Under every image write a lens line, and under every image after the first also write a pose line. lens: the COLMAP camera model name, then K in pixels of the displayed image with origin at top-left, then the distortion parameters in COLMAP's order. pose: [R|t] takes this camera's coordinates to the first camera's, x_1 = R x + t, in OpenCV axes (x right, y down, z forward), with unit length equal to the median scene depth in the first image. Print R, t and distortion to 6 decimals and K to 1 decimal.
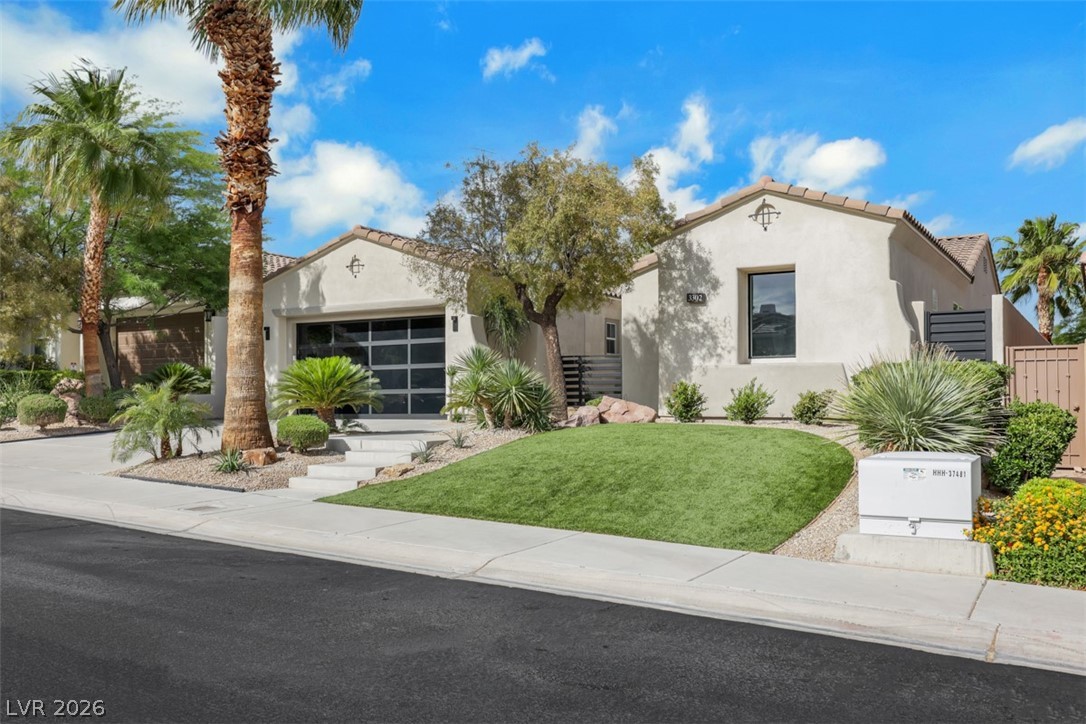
lens RADIAL K [[920.1, 0, 542.8], [0, 920.1, 385.1], [0, 0, 1]] dist [0.061694, 0.005933]
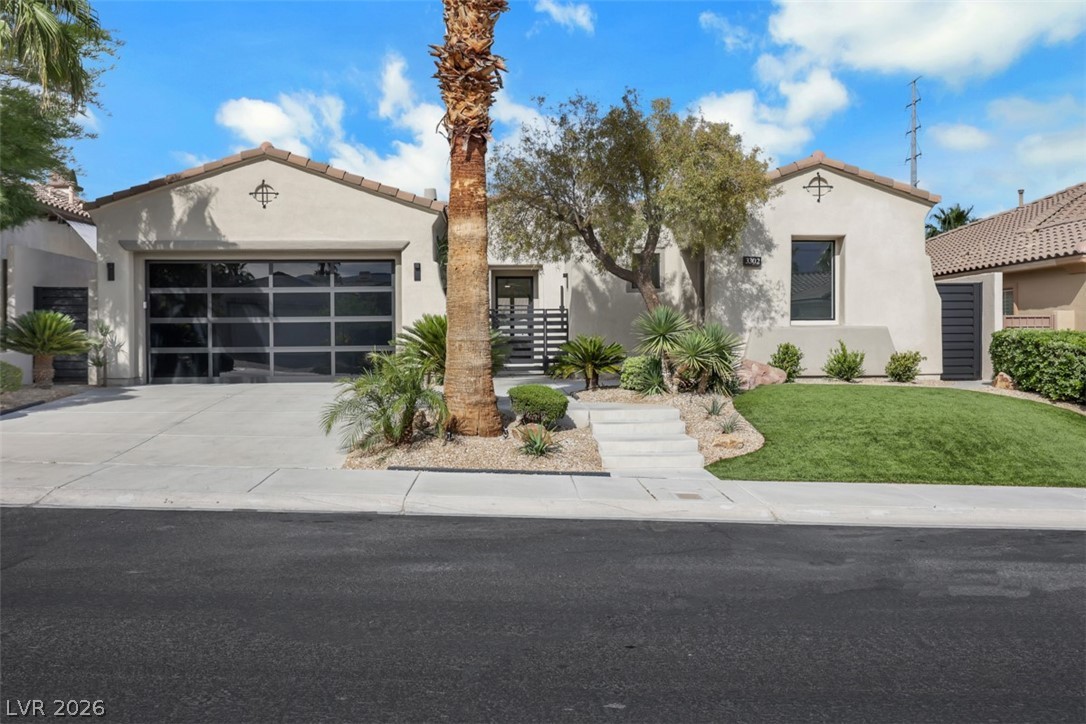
lens RADIAL K [[987.4, 0, 542.6], [0, 987.4, 339.8], [0, 0, 1]] dist [0.053989, -0.003623]
pose [[0.845404, -0.000587, 0.534127, -0.623340], [-0.005133, 0.999944, 0.009223, -0.014667], [-0.534102, -0.010538, 0.845354, 0.184478]]
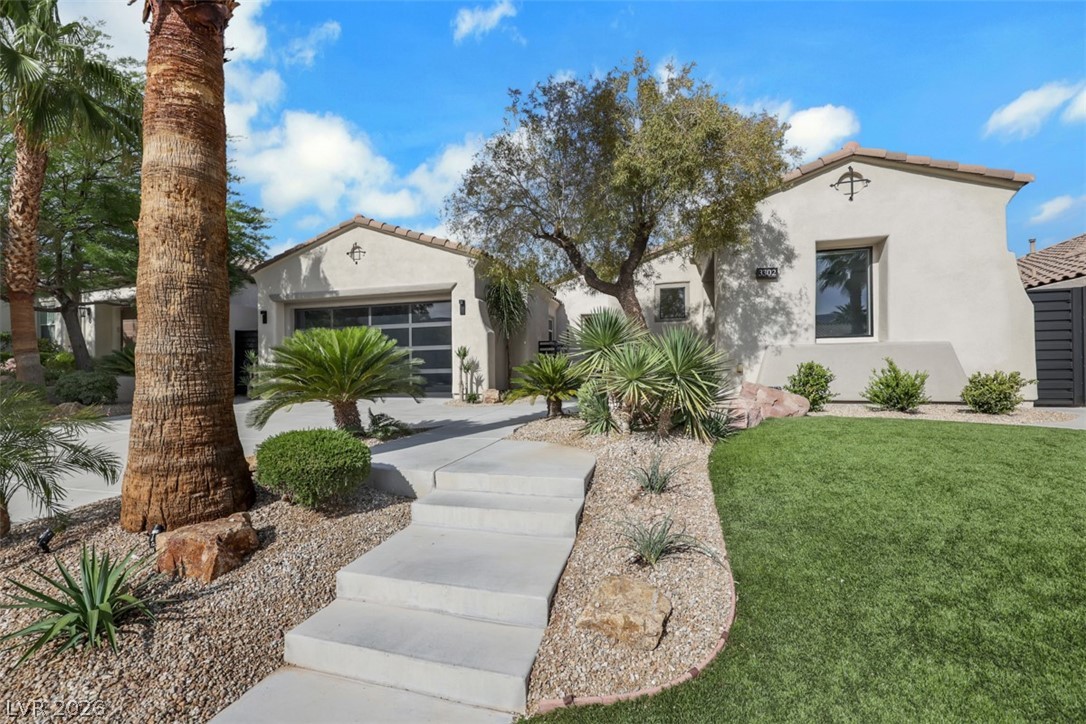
lens RADIAL K [[443.2, 0, 543.4], [0, 443.2, 367.1], [0, 0, 1]] dist [0.000265, -0.000270]
pose [[0.967890, -0.005759, 0.251310, -0.167824], [0.004060, 0.999965, 0.007276, -0.002100], [-0.251343, -0.006022, 0.967879, 0.617308]]
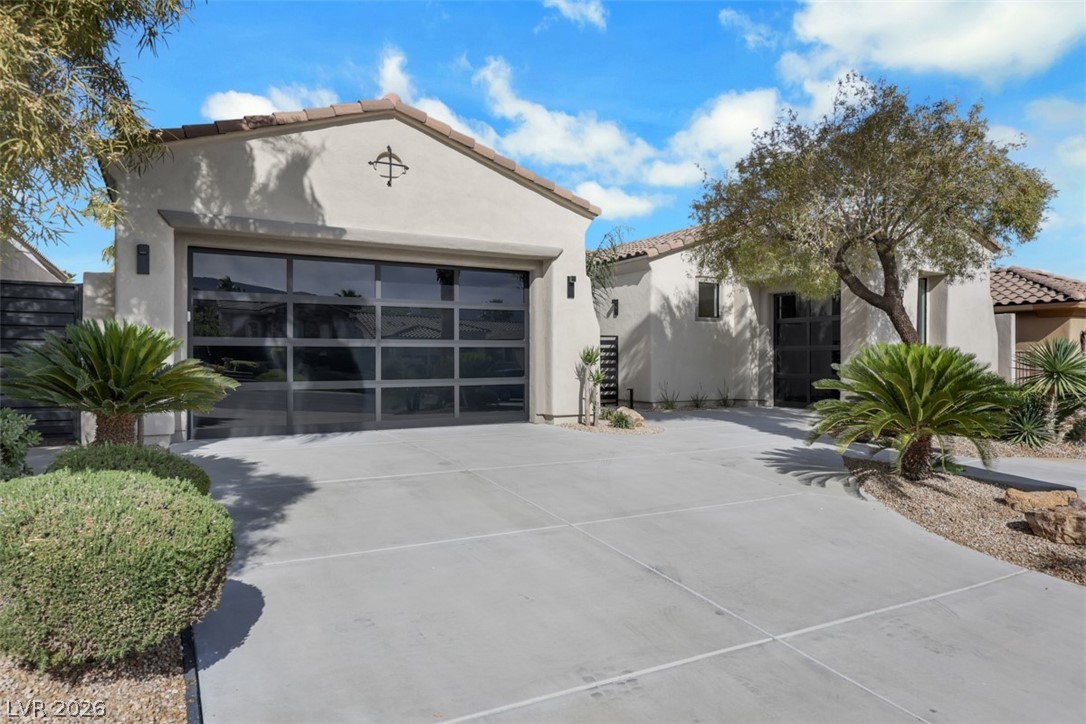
lens RADIAL K [[664.5, 0, 544.7], [0, 664.5, 356.3], [0, 0, 1]] dist [0.023997, -0.000140]
pose [[0.504602, 0.004909, 0.863338, -0.690955], [-0.014327, 0.999894, 0.002689, -0.017960], [-0.863233, -0.013725, 0.504619, 0.956571]]
